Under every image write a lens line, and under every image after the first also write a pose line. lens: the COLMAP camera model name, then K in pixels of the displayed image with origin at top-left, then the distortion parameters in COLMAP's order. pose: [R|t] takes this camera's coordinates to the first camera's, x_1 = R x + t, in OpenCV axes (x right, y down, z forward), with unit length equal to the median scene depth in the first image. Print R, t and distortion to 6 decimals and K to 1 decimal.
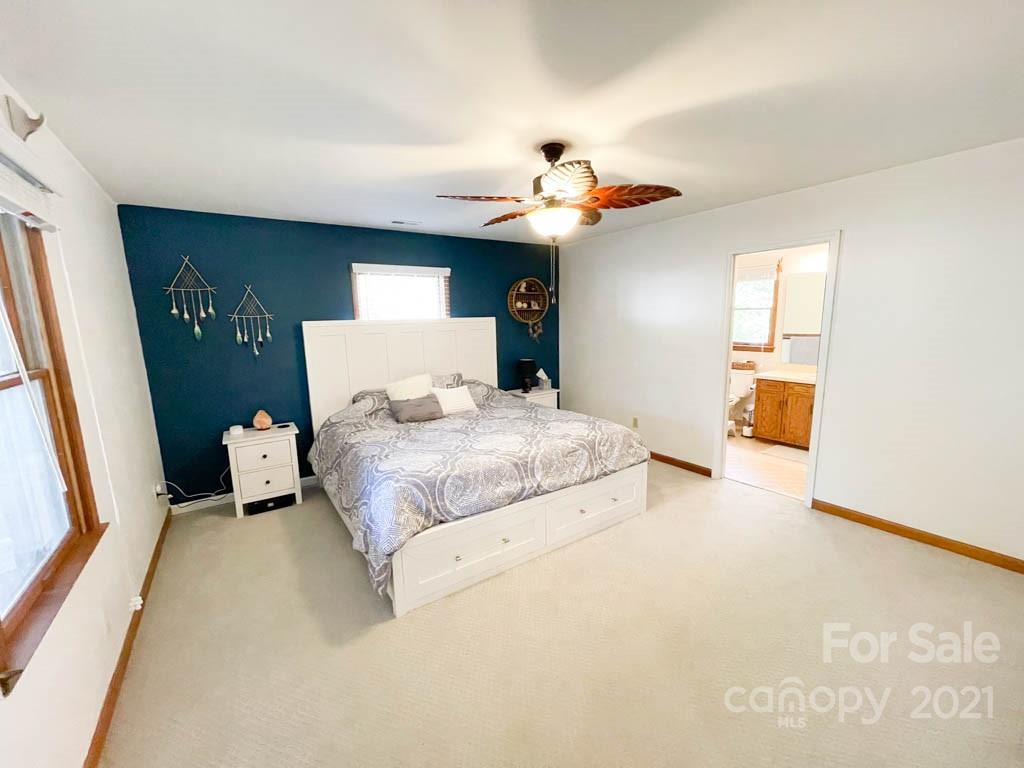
lens RADIAL K [[413.1, 0, 508.1], [0, 413.1, 386.6], [0, 0, 1]] dist [0.001541, 0.000457]
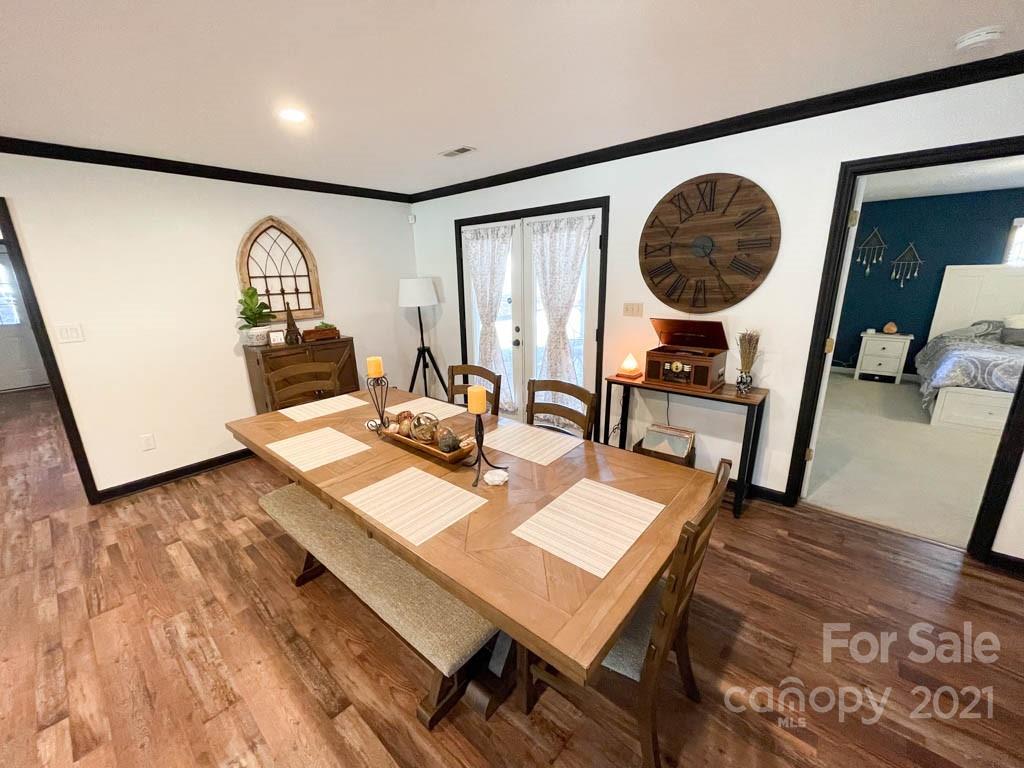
lens RADIAL K [[413.1, 0, 508.1], [0, 413.1, 386.6], [0, 0, 1]] dist [0.001541, 0.000457]
pose [[0.255954, 0.277483, -0.926008, 0.579739], [-0.144967, 0.958103, 0.247030, 0.114482], [0.955757, 0.071013, 0.285456, -0.867717]]
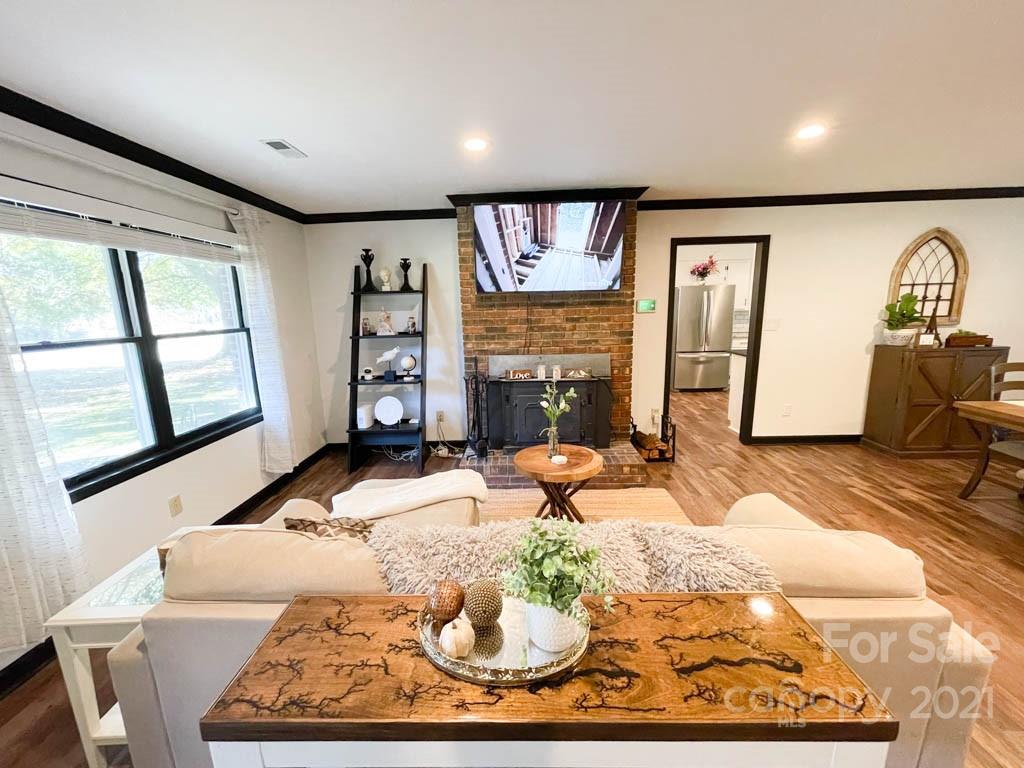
lens RADIAL K [[413.1, 0, 508.1], [0, 413.1, 386.6], [0, 0, 1]] dist [0.001541, 0.000457]
pose [[-0.587905, 0.195443, -0.784965, 0.969701], [-0.092810, 0.947669, 0.305465, 0.215147], [0.803588, 0.252437, -0.539001, -1.376404]]
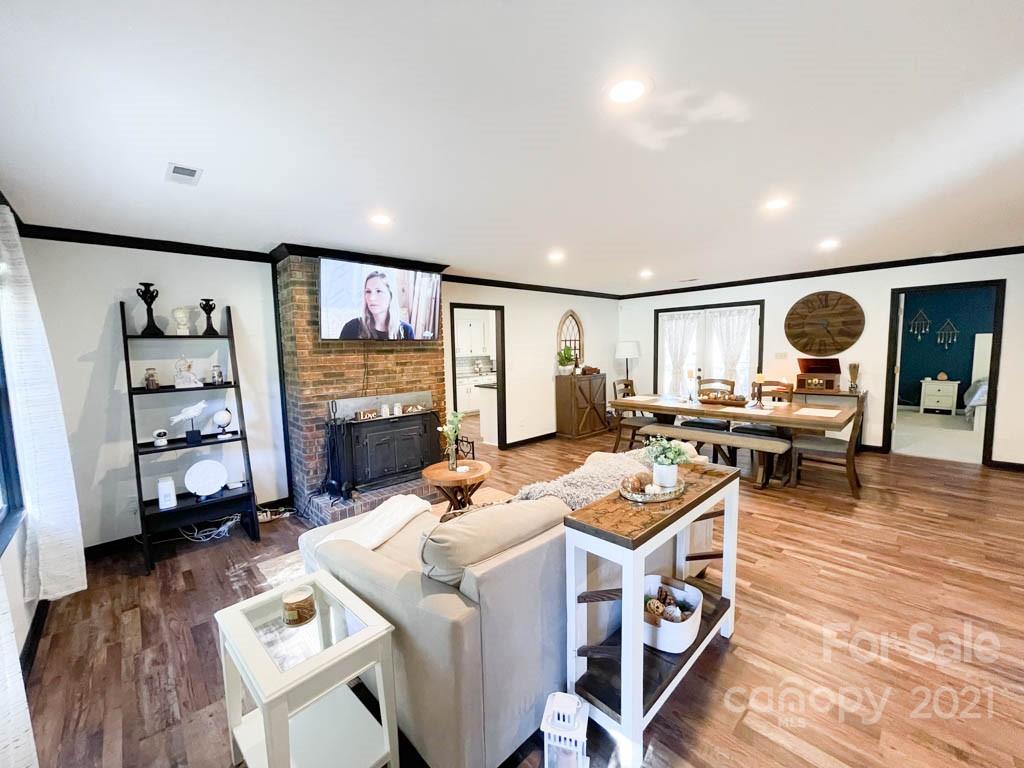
lens RADIAL K [[413.1, 0, 508.1], [0, 413.1, 386.6], [0, 0, 1]] dist [0.001541, 0.000457]
pose [[0.159902, 0.117601, -0.980103, 1.273734], [-0.144508, 0.984970, 0.094608, 0.262764], [0.976498, 0.126505, 0.174493, -1.741519]]
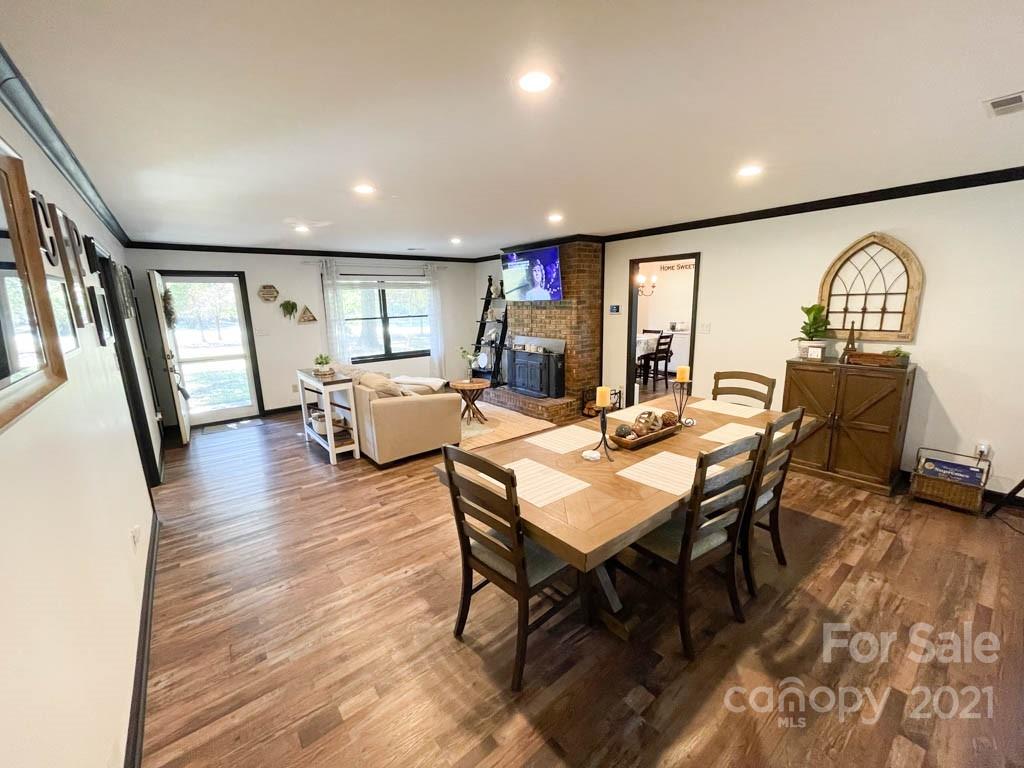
lens RADIAL K [[409.6, 0, 506.6], [0, 409.6, 389.4], [0, 0, 1]] dist [-0.000613, 0.000067]
pose [[-0.995867, 0.065749, -0.062663, 0.331892], [0.037703, 0.926916, 0.373370, -0.000719], [0.082633, 0.369464, -0.925564, -0.205417]]
